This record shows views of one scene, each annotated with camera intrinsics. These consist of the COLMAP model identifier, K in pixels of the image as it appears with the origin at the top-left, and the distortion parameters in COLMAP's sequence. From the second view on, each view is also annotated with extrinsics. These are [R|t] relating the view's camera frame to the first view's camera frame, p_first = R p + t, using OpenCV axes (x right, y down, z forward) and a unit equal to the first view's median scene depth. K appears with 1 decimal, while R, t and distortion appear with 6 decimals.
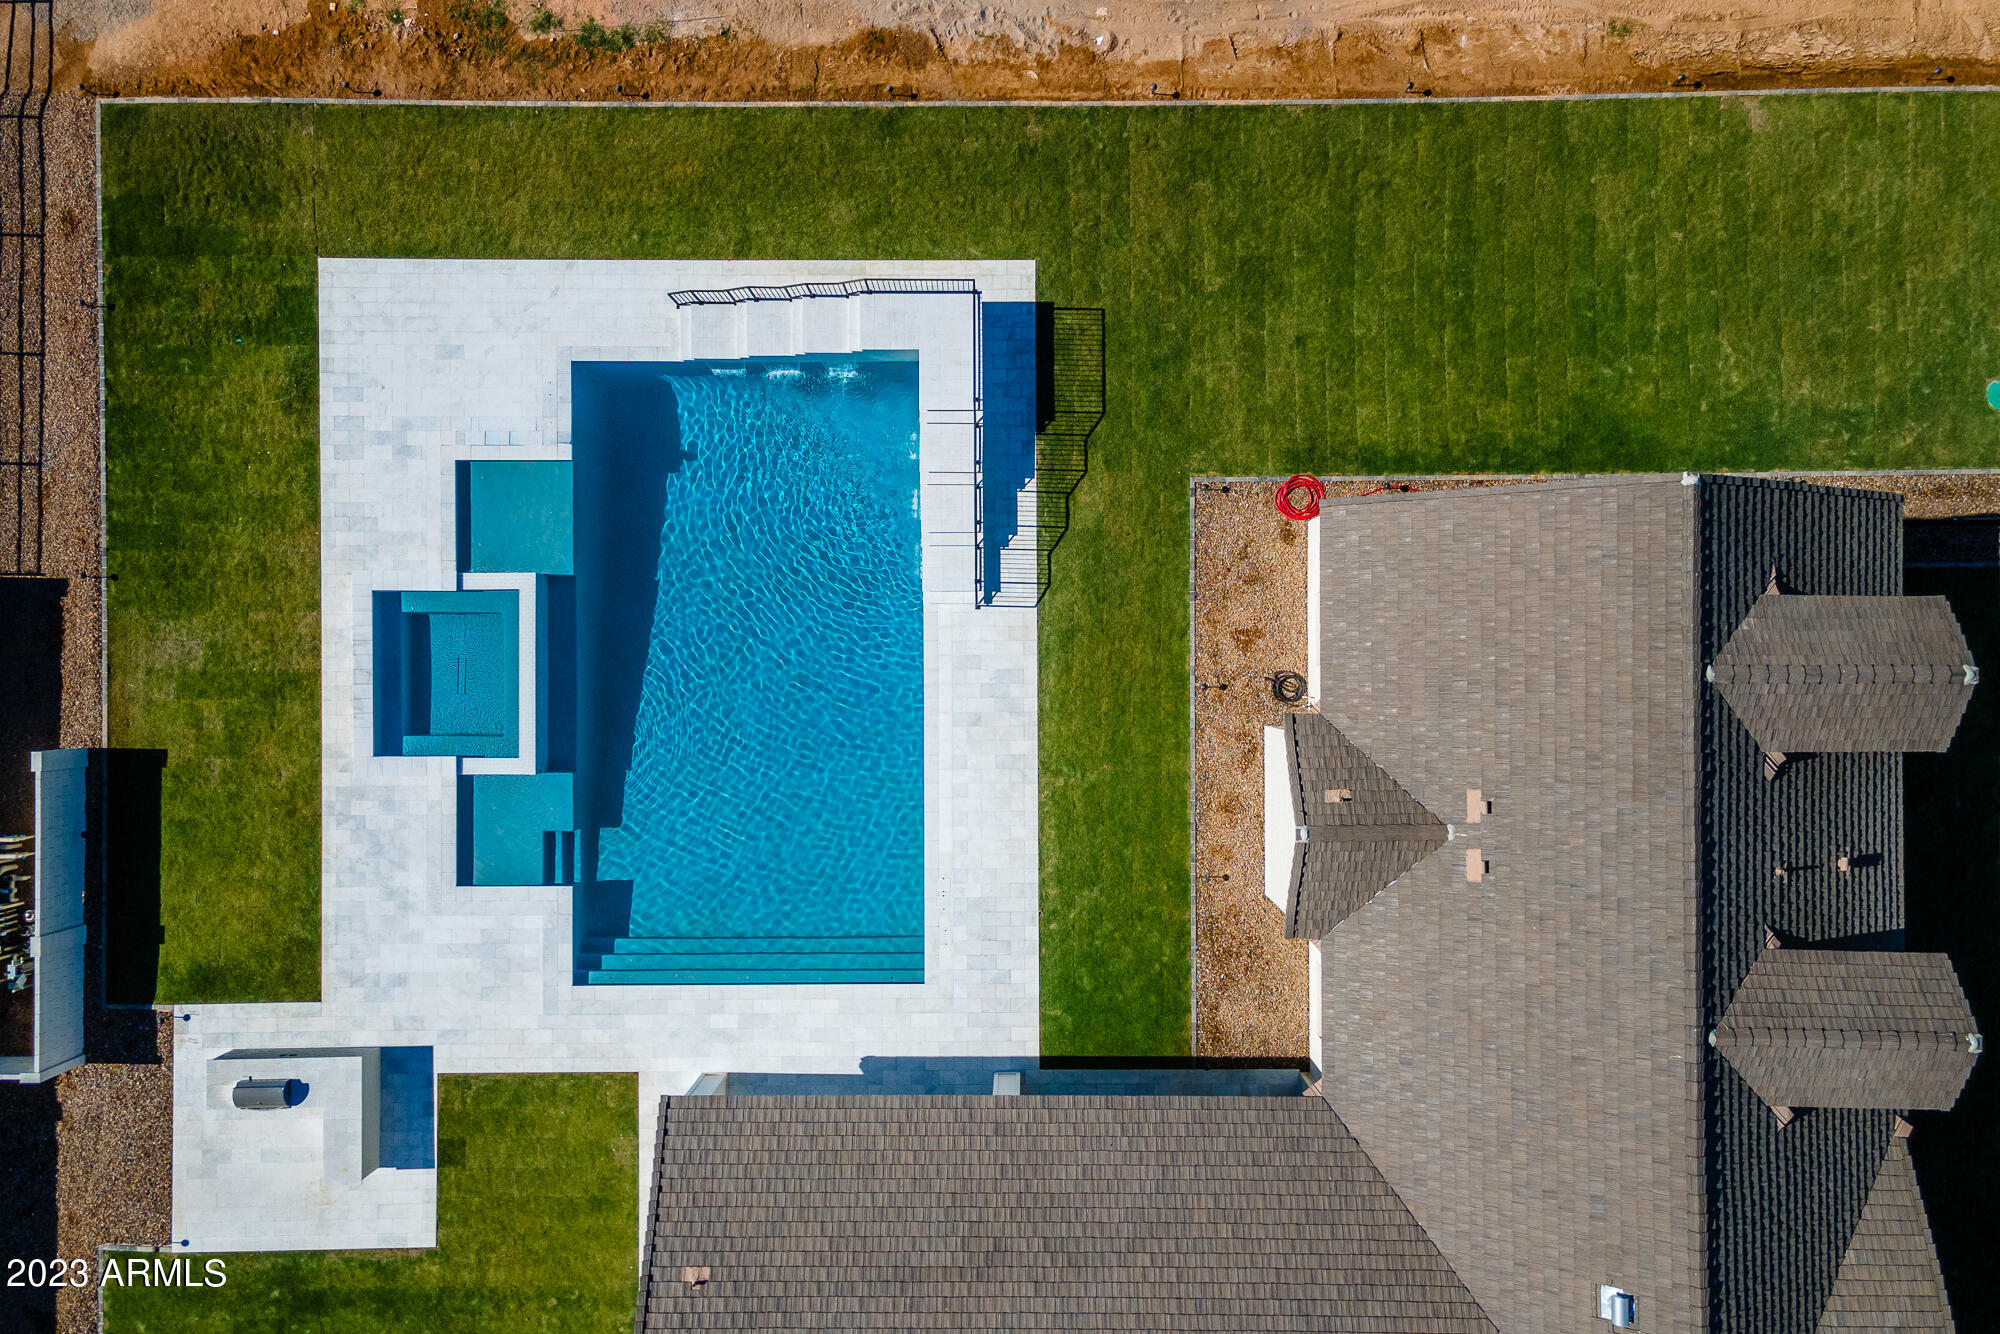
lens RADIAL K [[1454.6, 0, 1004.6], [0, 1454.6, 672.8], [0, 0, 1]] dist [0.033430, 0.033795]
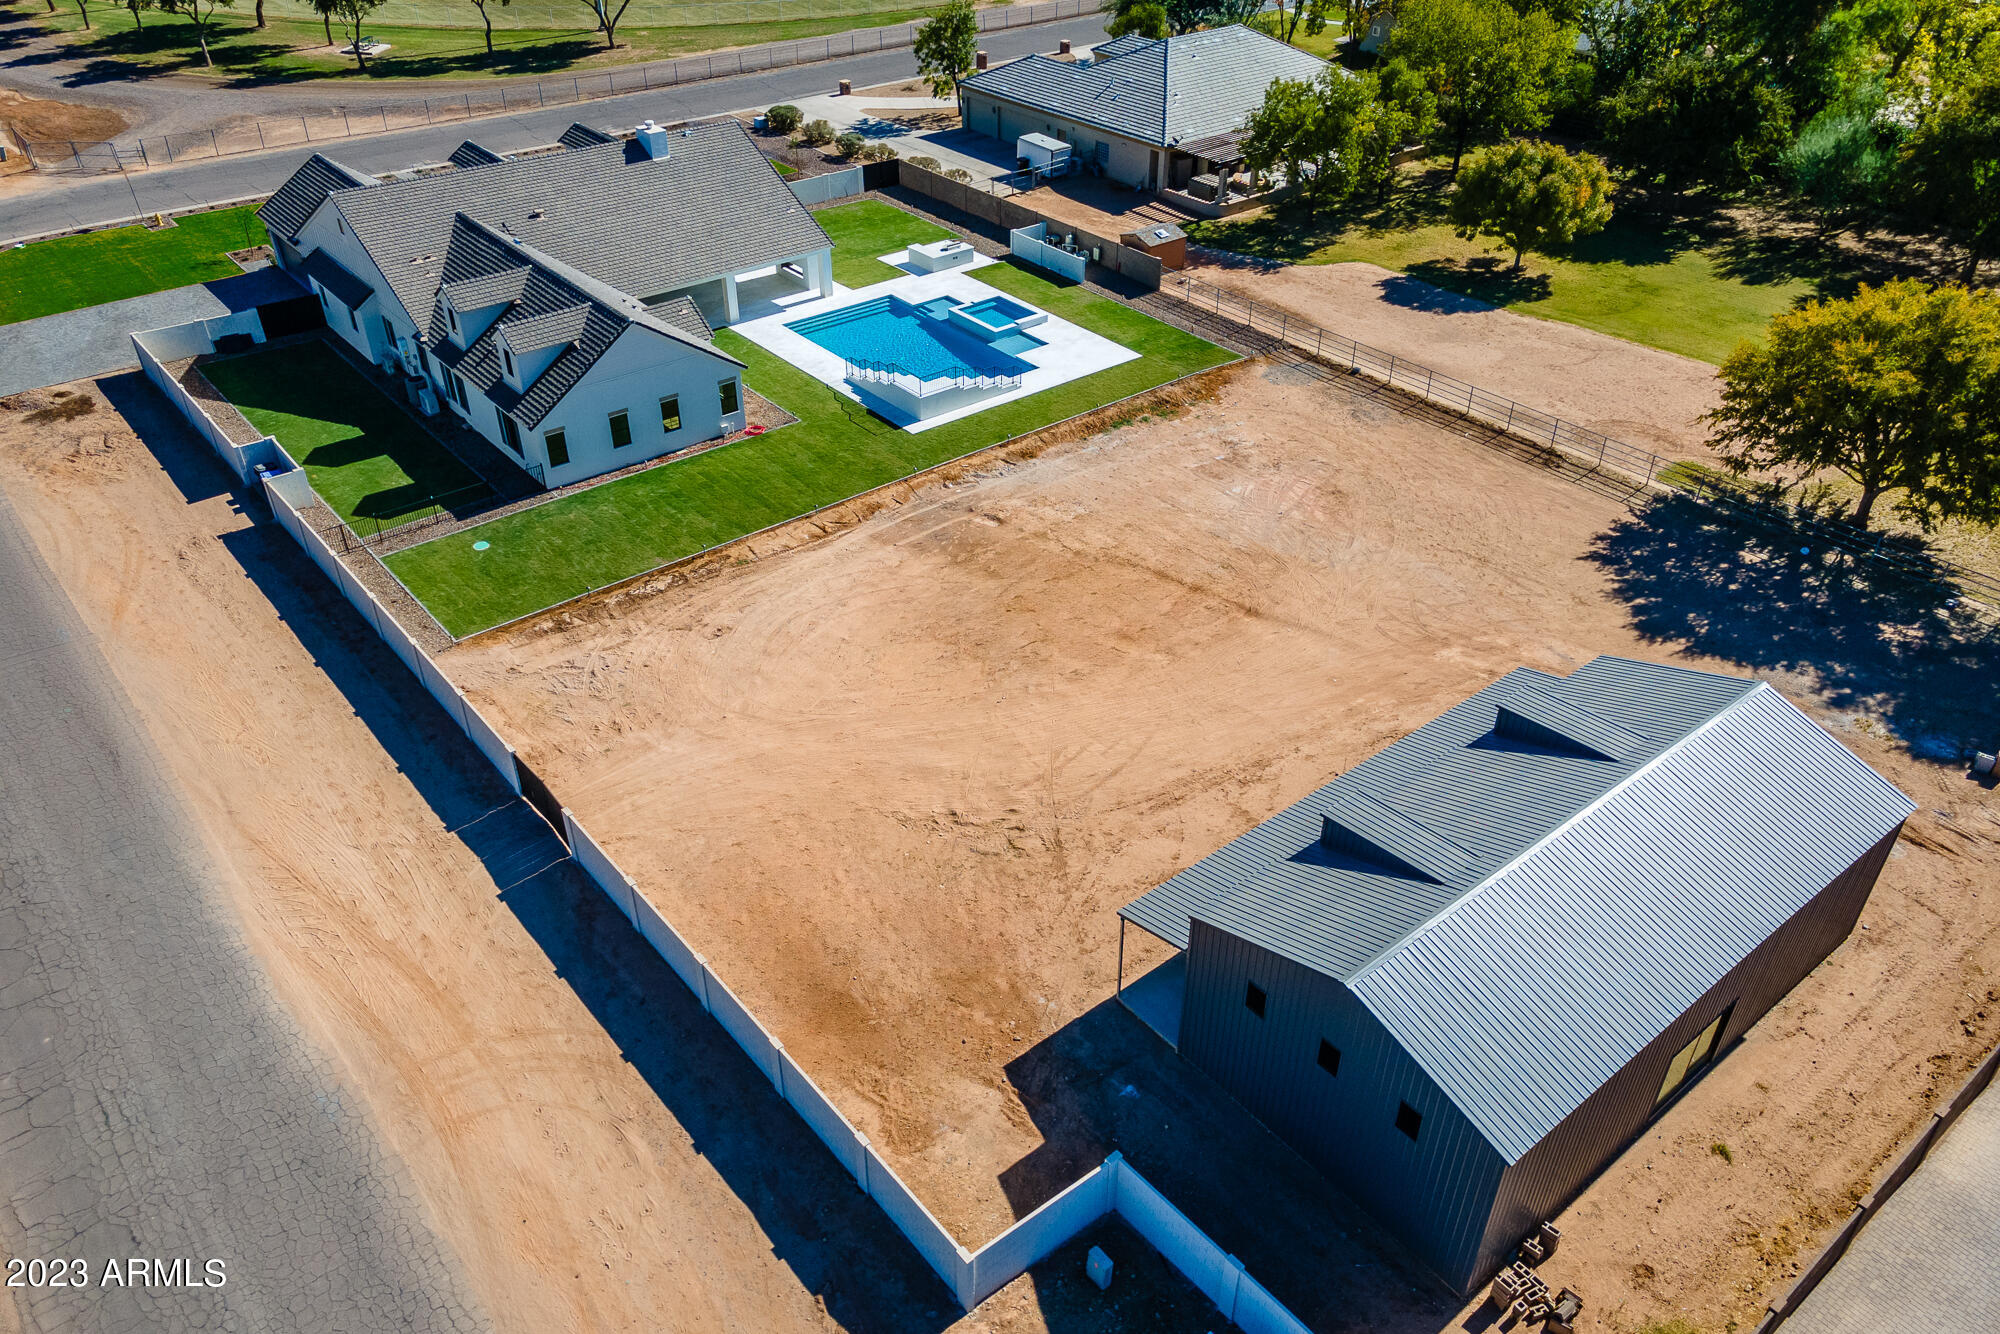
lens RADIAL K [[1454.6, 0, 1006.4], [0, 1454.6, 679.0], [0, 0, 1]] dist [0.033430, 0.033795]
pose [[-0.772548, 0.370703, -0.515509, 1.202305], [-0.634954, -0.453018, 0.625785, -1.943220], [-0.001555, 0.810774, 0.585358, -0.008625]]
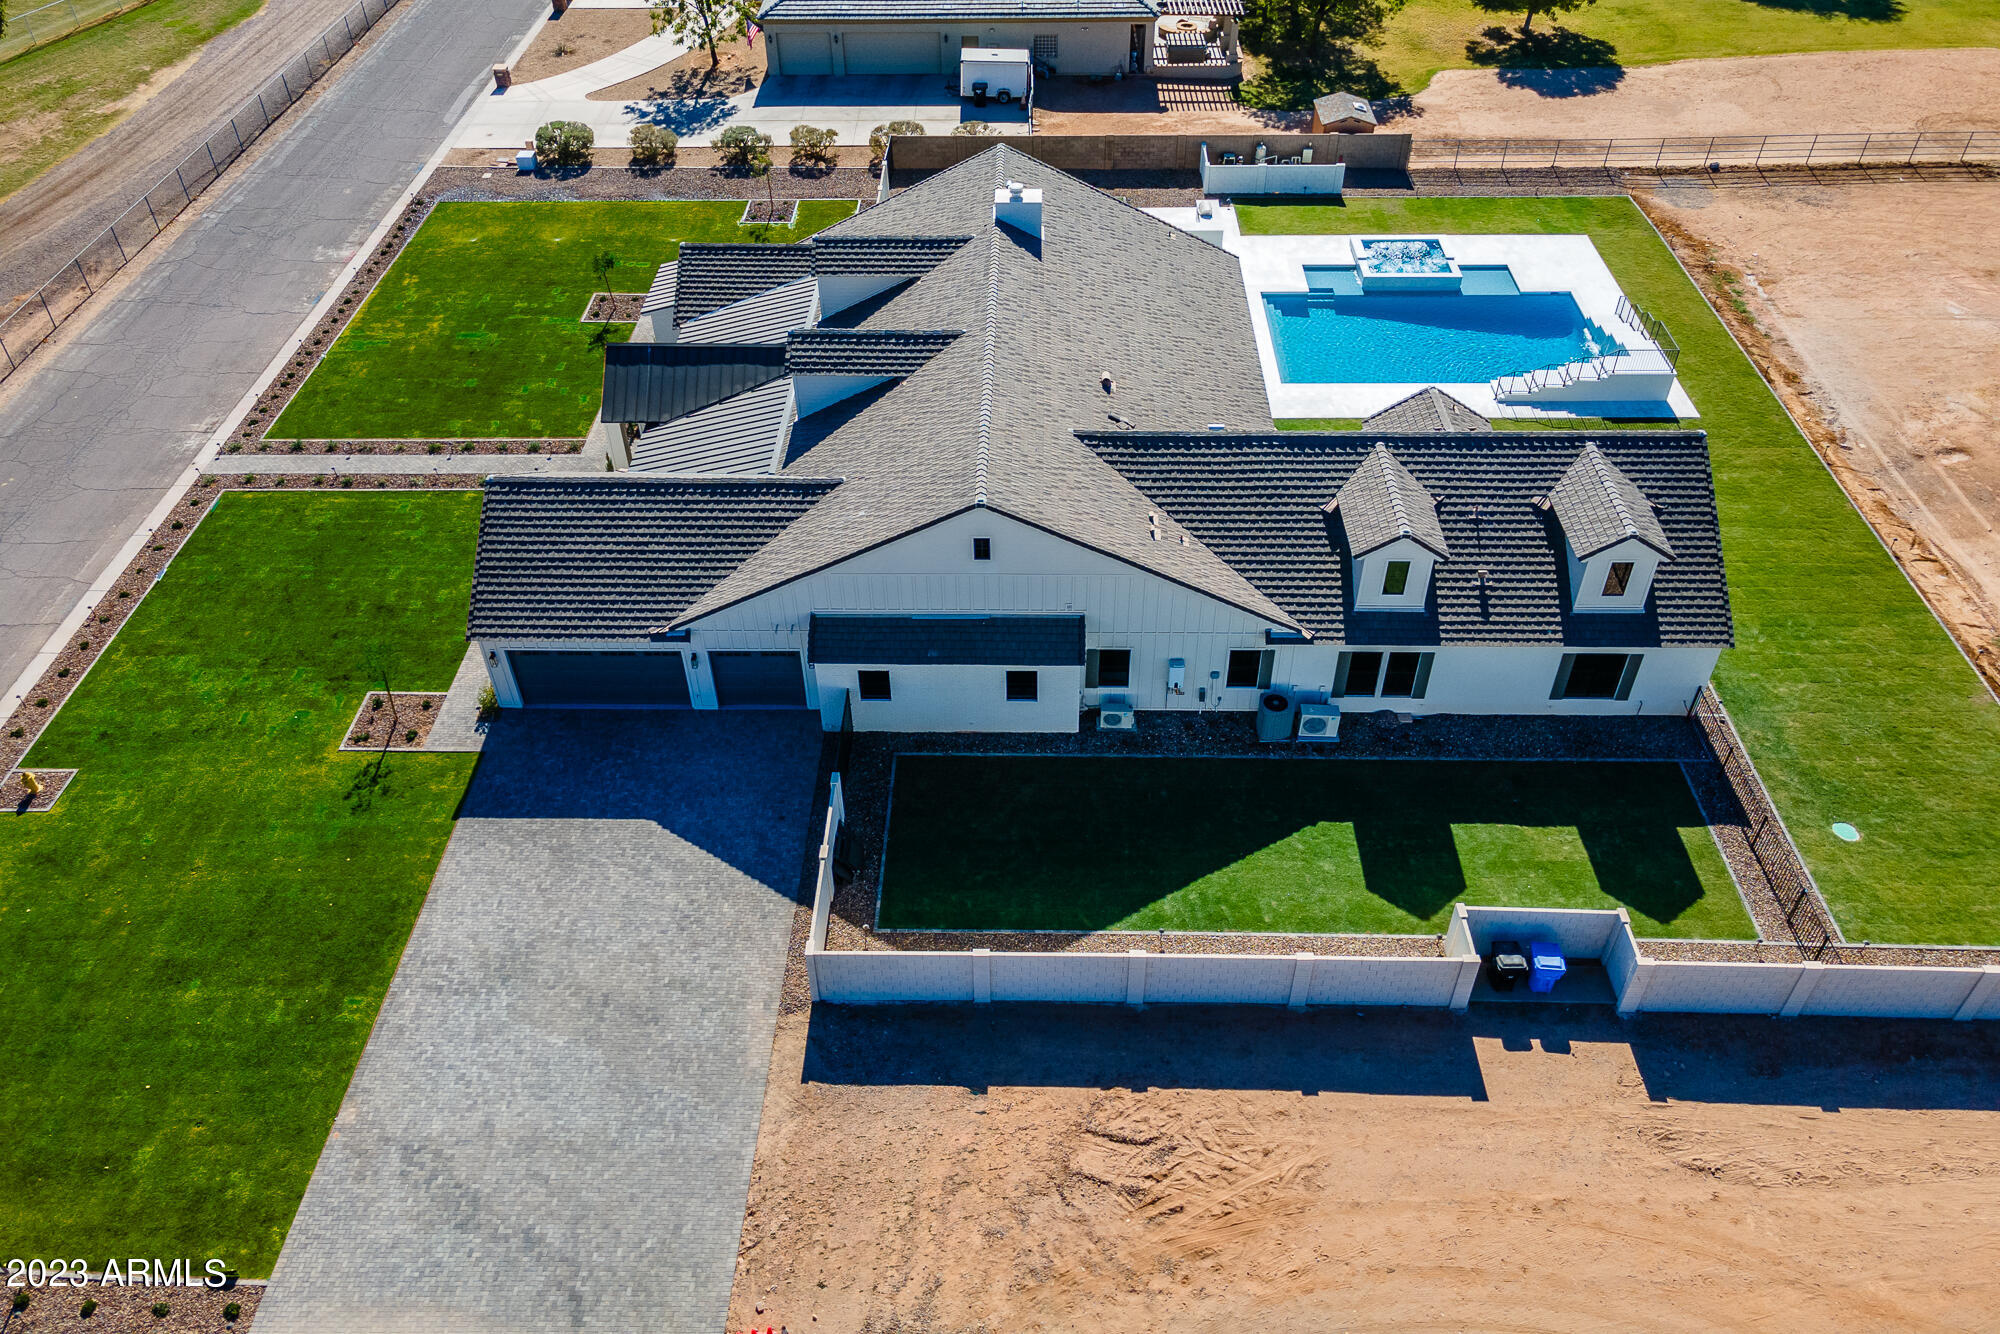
lens RADIAL K [[1454.6, 0, 1006.8], [0, 1454.6, 583.0], [0, 0, 1]] dist [0.033430, 0.033795]
pose [[-0.022652, 0.646195, -0.762836, 1.527989], [-0.999721, -0.009530, 0.021613, 0.519390], [0.006696, 0.763113, 0.646231, -0.007486]]
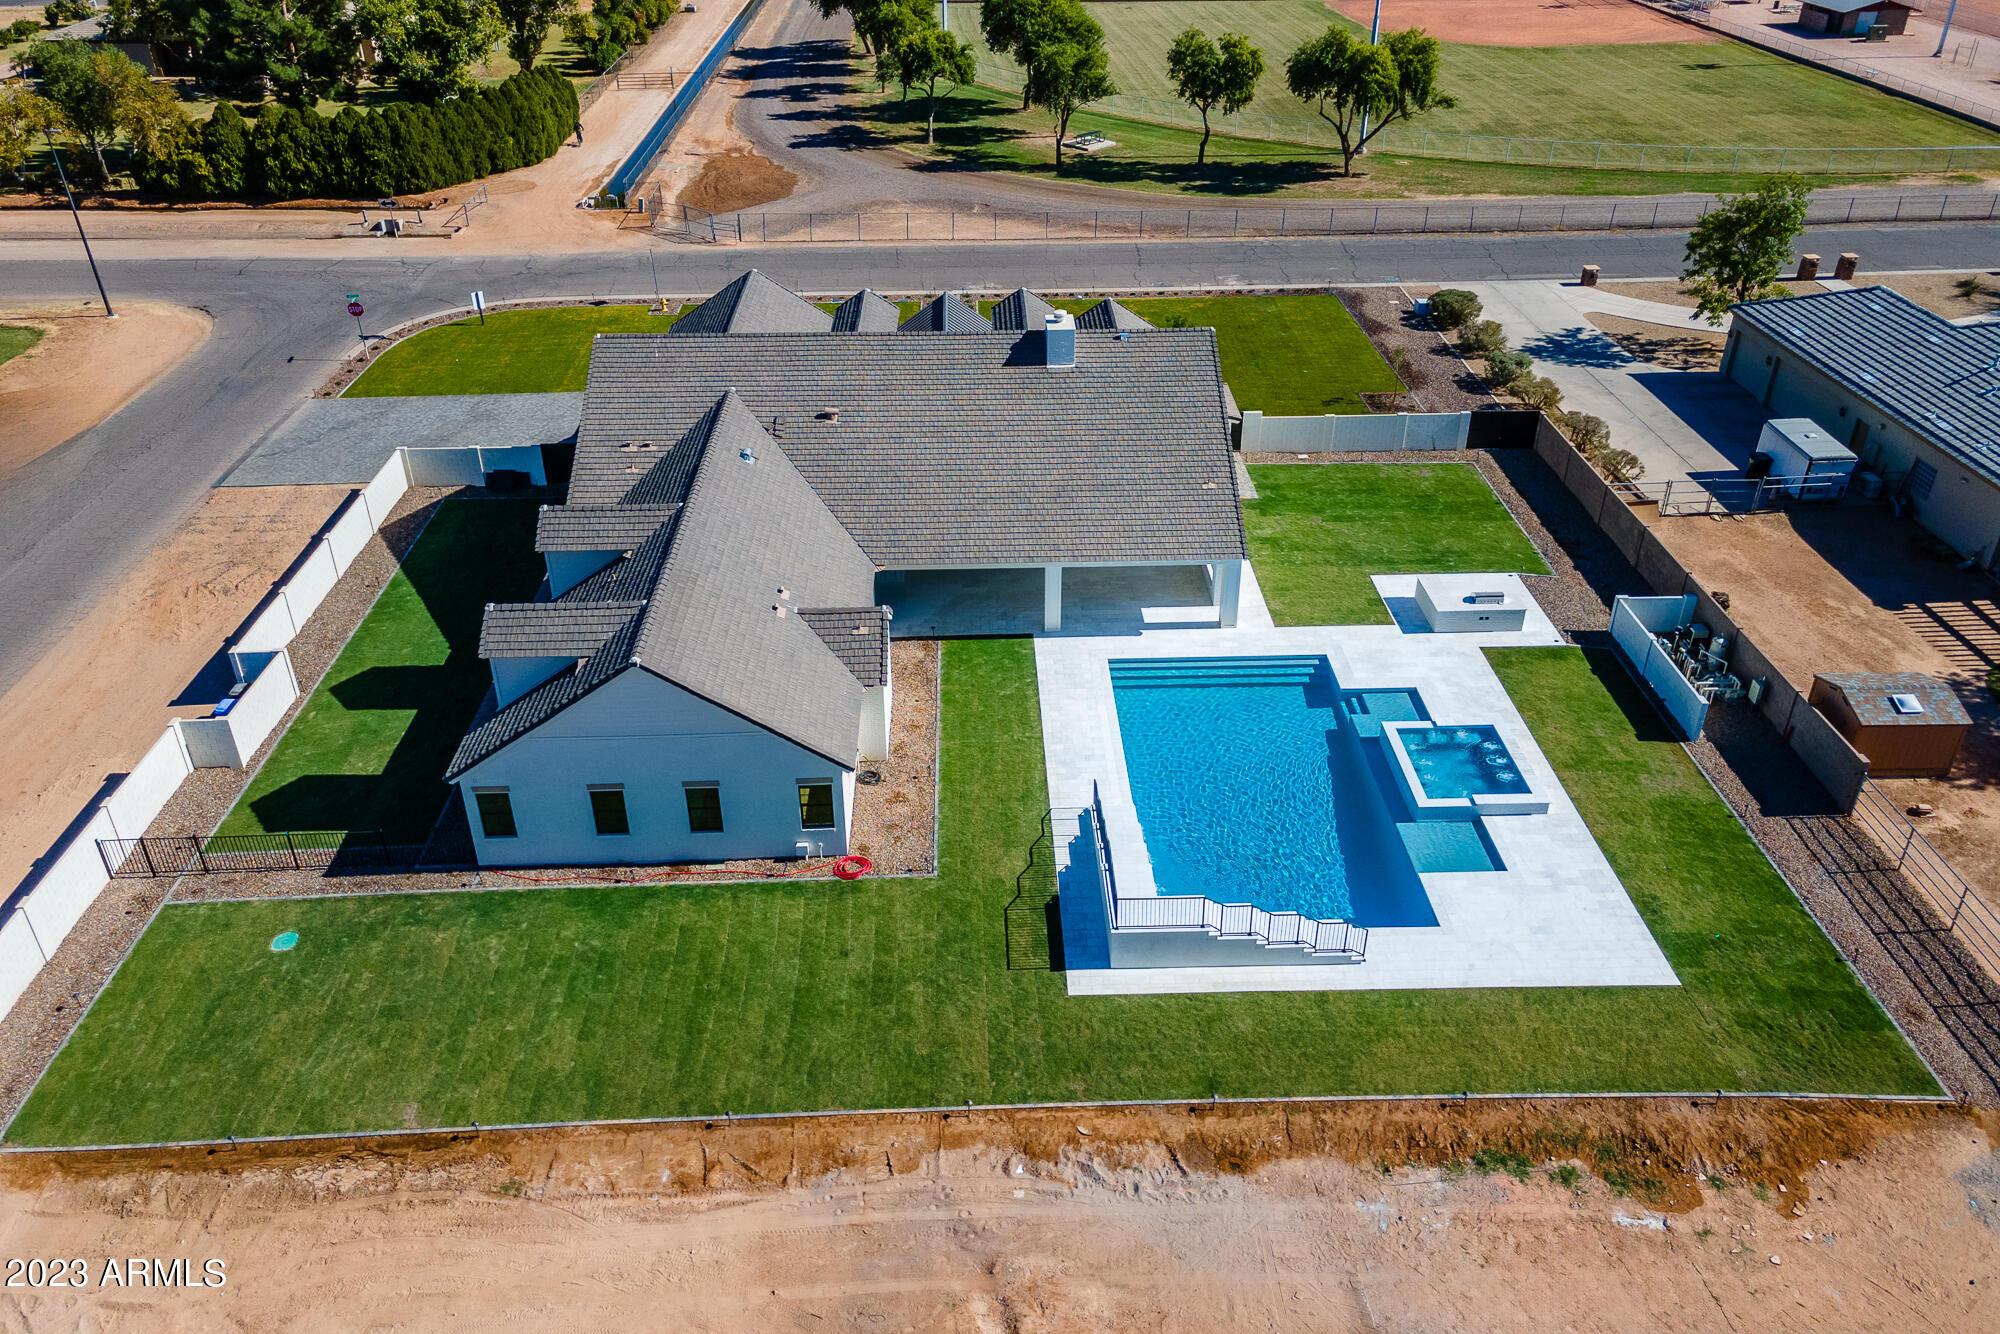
lens RADIAL K [[1454.6, 0, 1009.8], [0, 1454.6, 584.6], [0, 0, 1]] dist [0.033430, 0.033795]
pose [[-0.999430, 0.026529, -0.020897, 0.082745], [-0.031269, -0.493267, 0.869316, -1.124312], [0.012754, 0.869473, 0.493815, 0.140704]]
